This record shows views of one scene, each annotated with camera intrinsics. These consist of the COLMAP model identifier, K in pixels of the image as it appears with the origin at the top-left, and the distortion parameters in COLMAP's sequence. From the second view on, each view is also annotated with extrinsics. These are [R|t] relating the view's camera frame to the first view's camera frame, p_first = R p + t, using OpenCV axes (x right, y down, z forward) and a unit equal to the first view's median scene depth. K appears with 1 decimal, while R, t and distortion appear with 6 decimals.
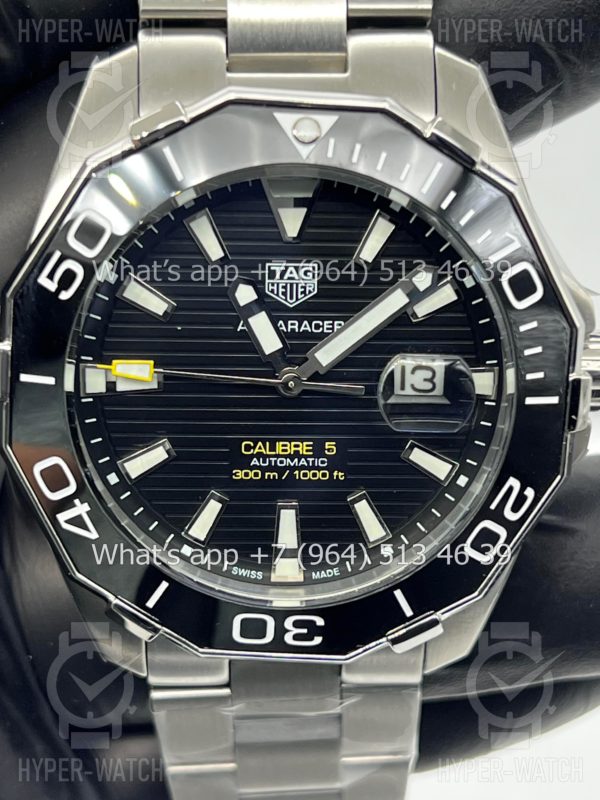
lens RADIAL K [[1856.2, 0, 295.3], [0, 1856.2, 404.1], [0, 0, 1]] dist [0.273473, 0.000000]
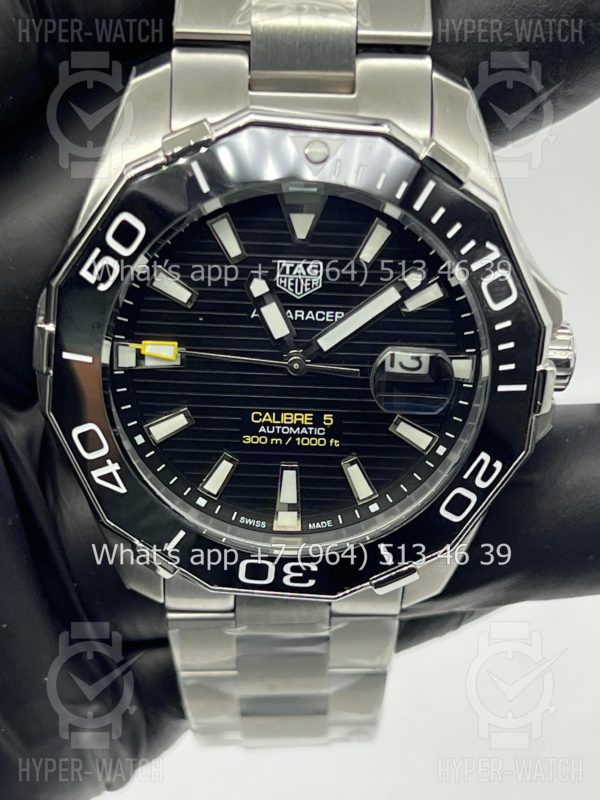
lens RADIAL K [[1856.2, 0, 294.7], [0, 1856.2, 418.7], [0, 0, 1]] dist [0.273473, 0.000000]
pose [[0.999452, 0.033088, 0.001281, -0.003505], [-0.033043, 0.994055, 0.103745, -0.097336], [0.002159, -0.103730, 0.994603, -0.151270]]
